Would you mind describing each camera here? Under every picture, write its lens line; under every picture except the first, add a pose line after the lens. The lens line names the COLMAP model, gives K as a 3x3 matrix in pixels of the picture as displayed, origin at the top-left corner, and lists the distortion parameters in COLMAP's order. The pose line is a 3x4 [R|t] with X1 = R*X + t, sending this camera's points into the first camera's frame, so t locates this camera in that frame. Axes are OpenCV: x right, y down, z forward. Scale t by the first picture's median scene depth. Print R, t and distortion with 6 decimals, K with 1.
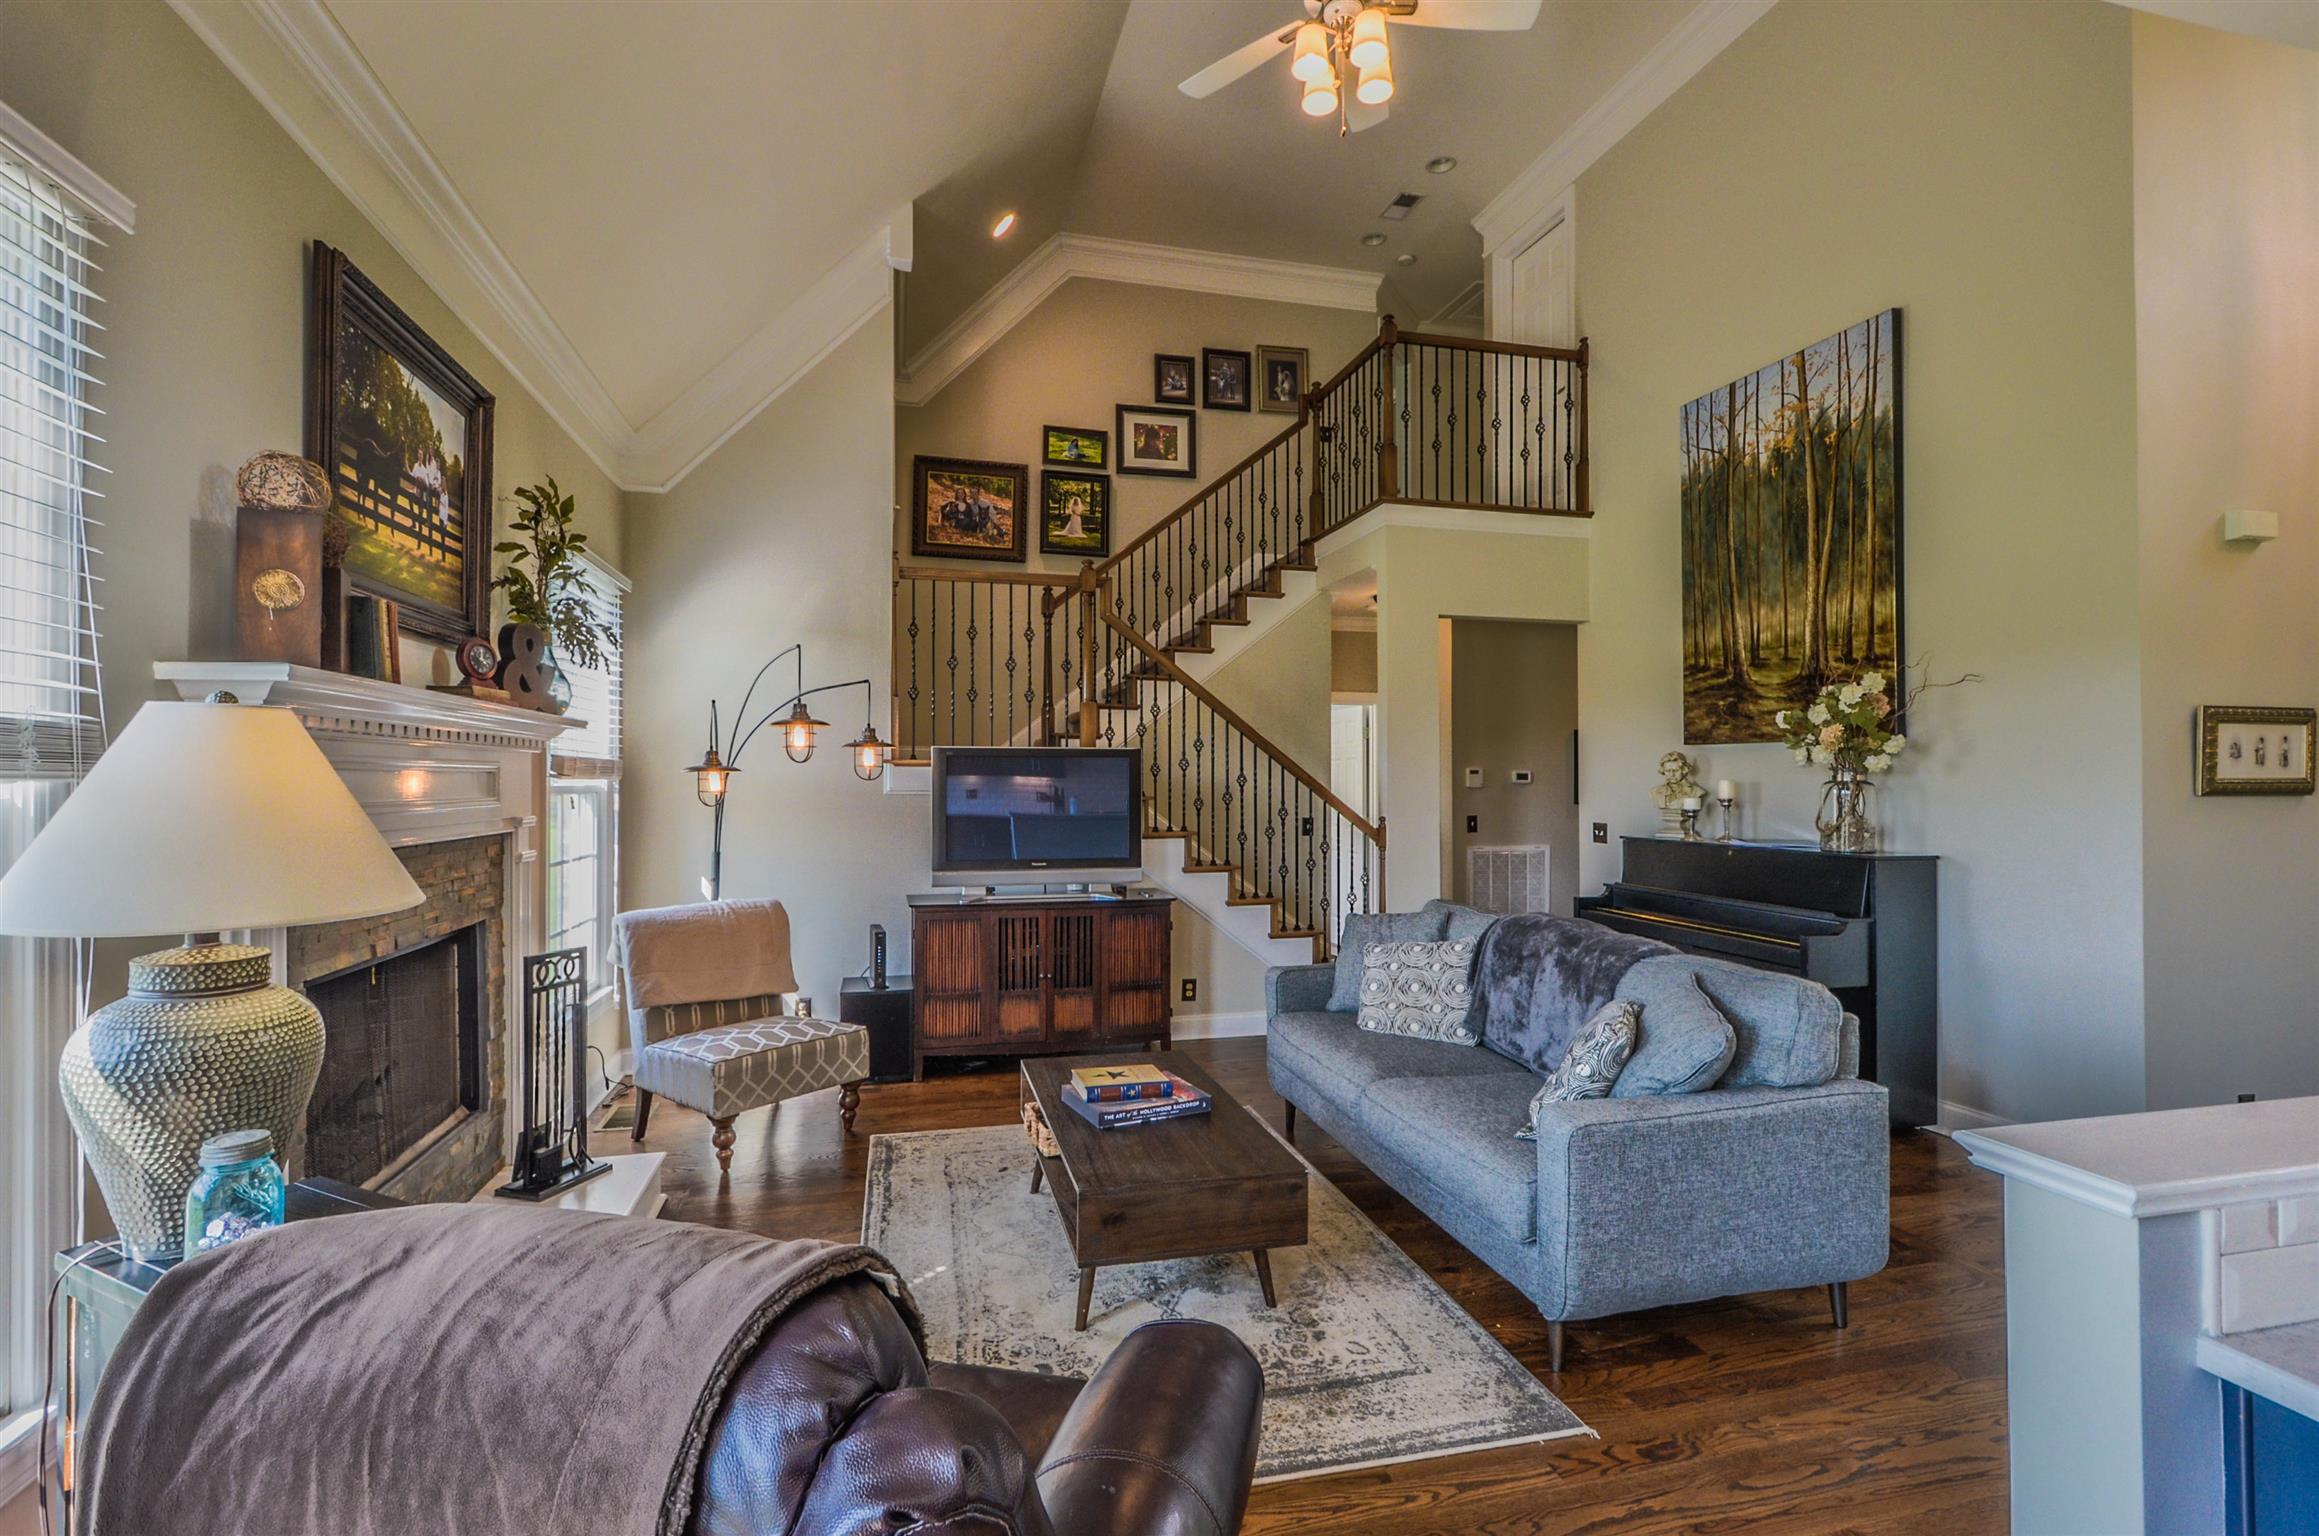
lens RADIAL K [[1041.4, 0, 1171.1], [0, 1041.4, 765.0], [0, 0, 1]] dist [-0.001204, -0.000257]
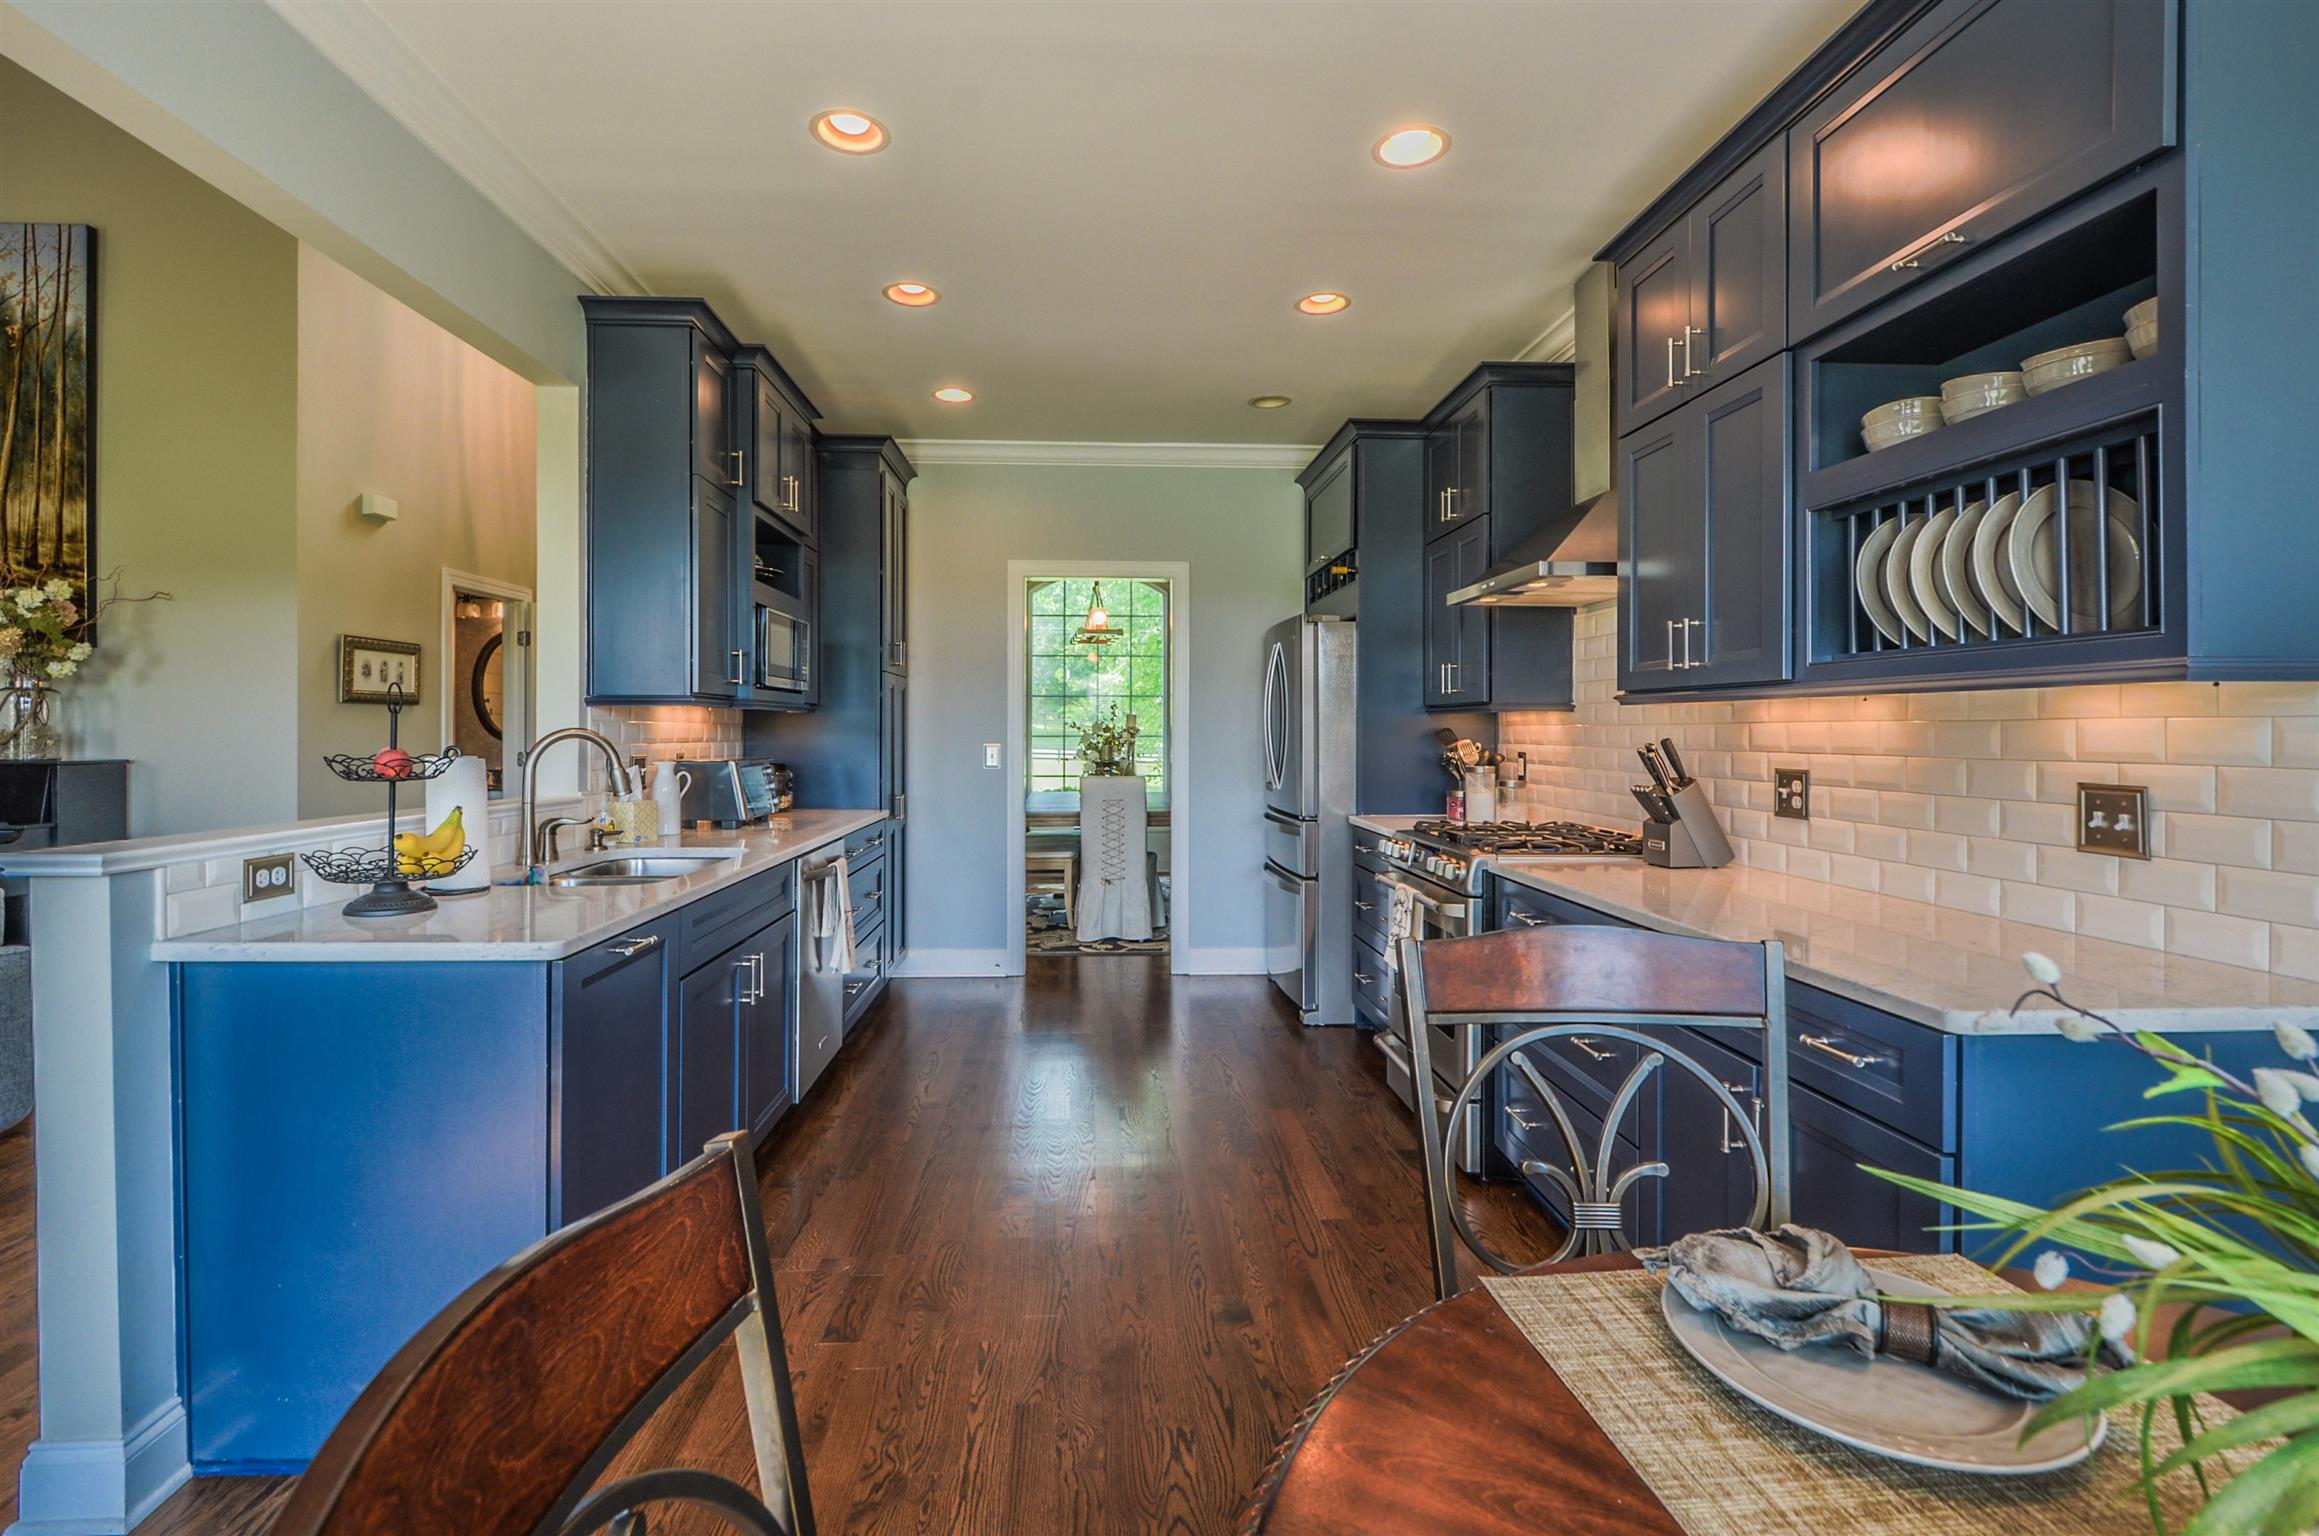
lens RADIAL K [[1063.1, 0, 1149.7], [0, 1063.1, 738.7], [0, 0, 1]] dist [-0.021184, 0.000403]
pose [[0.203765, -0.008835, 0.978980, -0.082113], [-0.012223, 0.999858, 0.011568, 0.035828], [-0.978944, -0.014323, 0.203628, -0.211096]]
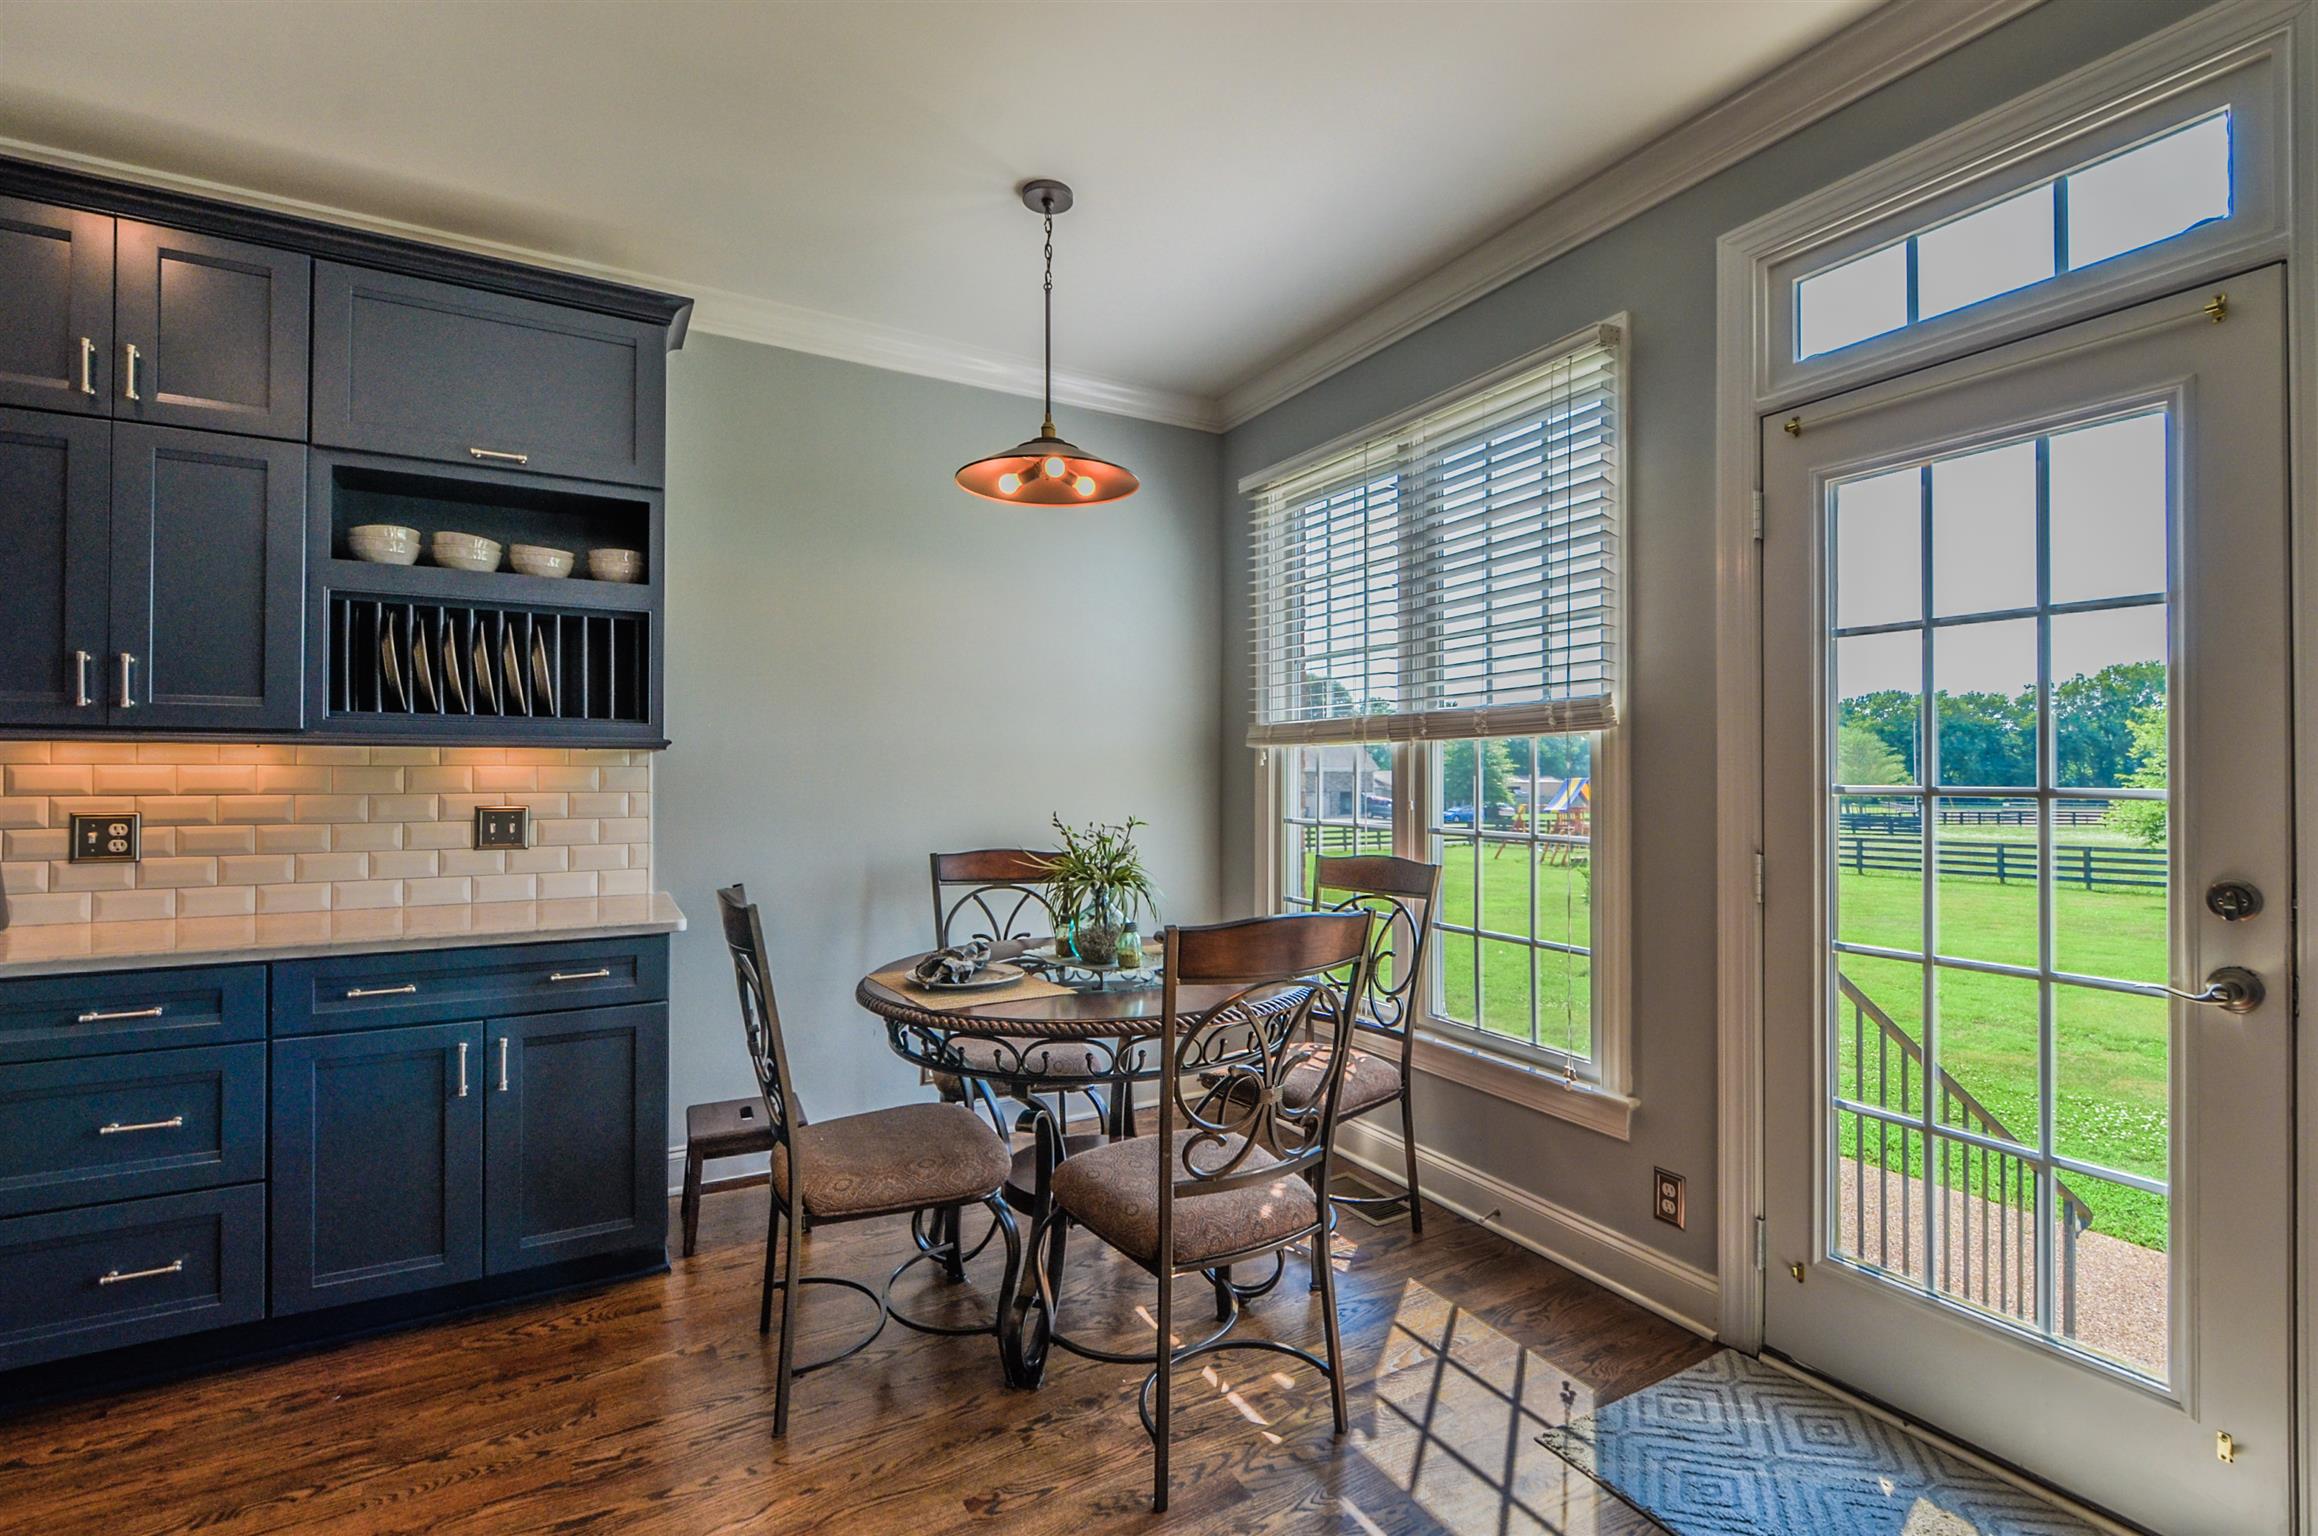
lens RADIAL K [[1040.9, 0, 1170.6], [0, 1040.9, 765.0], [0, 0, 1]] dist [-0.001204, -0.000257]
pose [[-0.968141, -0.005574, -0.250342, 0.137327], [-0.000596, 0.999801, -0.019956, 0.040305], [0.250404, -0.019171, -0.967952, 0.240548]]
